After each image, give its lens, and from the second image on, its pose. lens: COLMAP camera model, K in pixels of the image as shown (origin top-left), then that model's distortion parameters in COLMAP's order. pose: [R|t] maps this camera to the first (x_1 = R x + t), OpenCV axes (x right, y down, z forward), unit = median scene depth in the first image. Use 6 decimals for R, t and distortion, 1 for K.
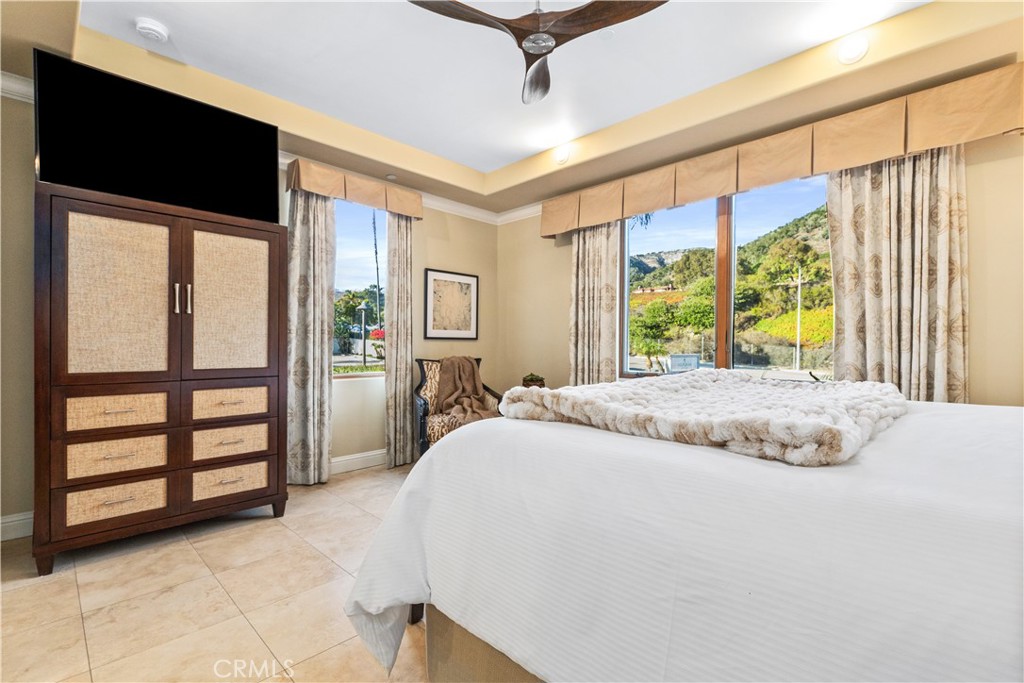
lens RADIAL K [[463.1, 0, 512.1], [0, 463.1, 343.0], [0, 0, 1]] dist [-0.000668, 0.000191]
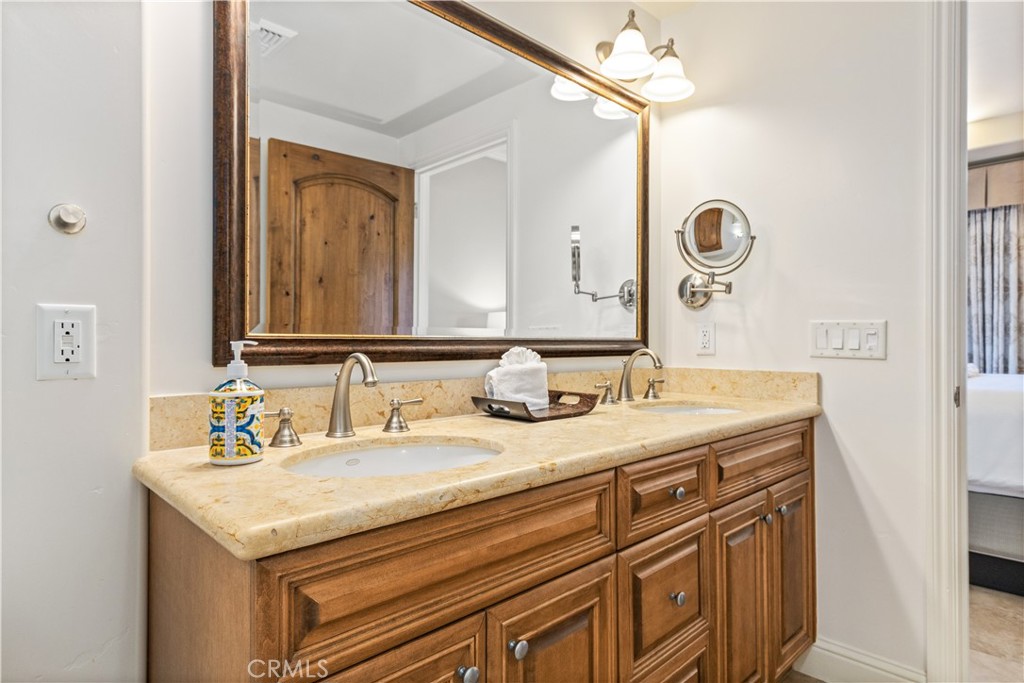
lens RADIAL K [[554.4, 0, 512.5], [0, 554.4, 340.6], [0, 0, 1]] dist [-0.002569, -0.000348]
pose [[0.999920, -0.005178, 0.011514, -0.633785], [0.005262, 0.999959, -0.007302, 0.010171], [-0.011475, 0.007362, 0.999907, -0.684990]]
